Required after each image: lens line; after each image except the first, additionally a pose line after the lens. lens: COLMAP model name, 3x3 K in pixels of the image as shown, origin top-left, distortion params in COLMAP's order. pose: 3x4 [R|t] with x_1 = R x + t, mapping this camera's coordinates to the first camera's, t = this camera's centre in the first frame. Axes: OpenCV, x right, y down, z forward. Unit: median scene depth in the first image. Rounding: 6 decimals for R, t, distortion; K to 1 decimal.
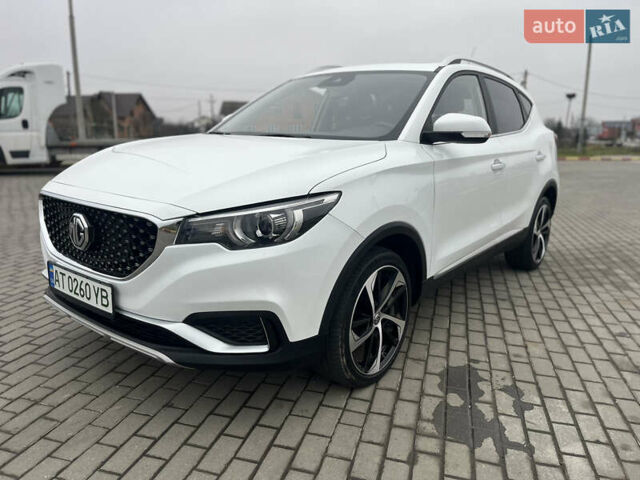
lens RADIAL K [[485.5, 0, 320.0], [0, 485.5, 240.0], [0, 0, 1]] dist [0.084532, -0.123565]
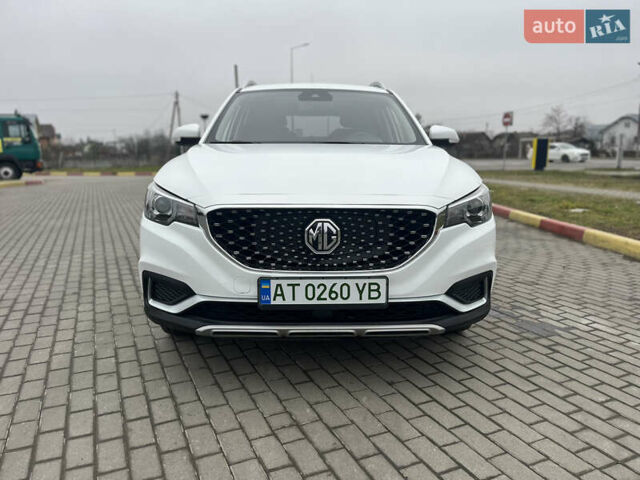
lens RADIAL K [[487.5, 0, 320.0], [0, 487.5, 240.0], [0, 0, 1]] dist [0.007271, -0.000553]
pose [[0.759733, -0.134737, 0.636122, -0.082924], [0.156234, 0.987462, 0.022562, -0.002367], [-0.631186, 0.082243, 0.771259, 0.017508]]
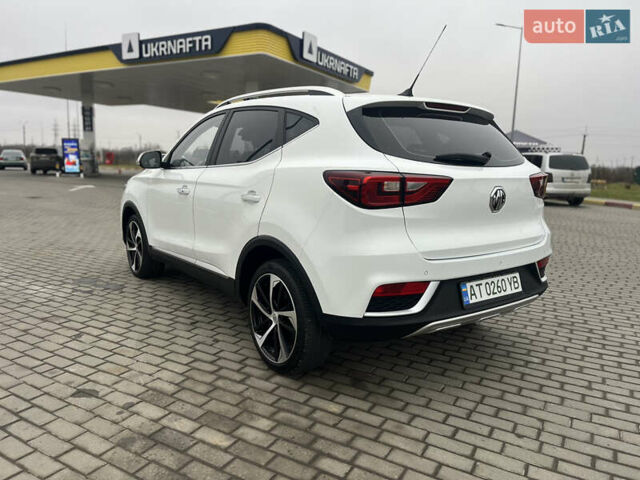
lens RADIAL K [[485.5, 0, 320.0], [0, 485.5, 240.0], [0, 0, 1]] dist [0.084532, -0.123565]
pose [[-0.256586, 0.113428, -0.959842, 2.001115], [-0.253641, 0.950382, 0.180113, -0.468664], [0.932647, 0.289670, -0.215085, 2.222370]]
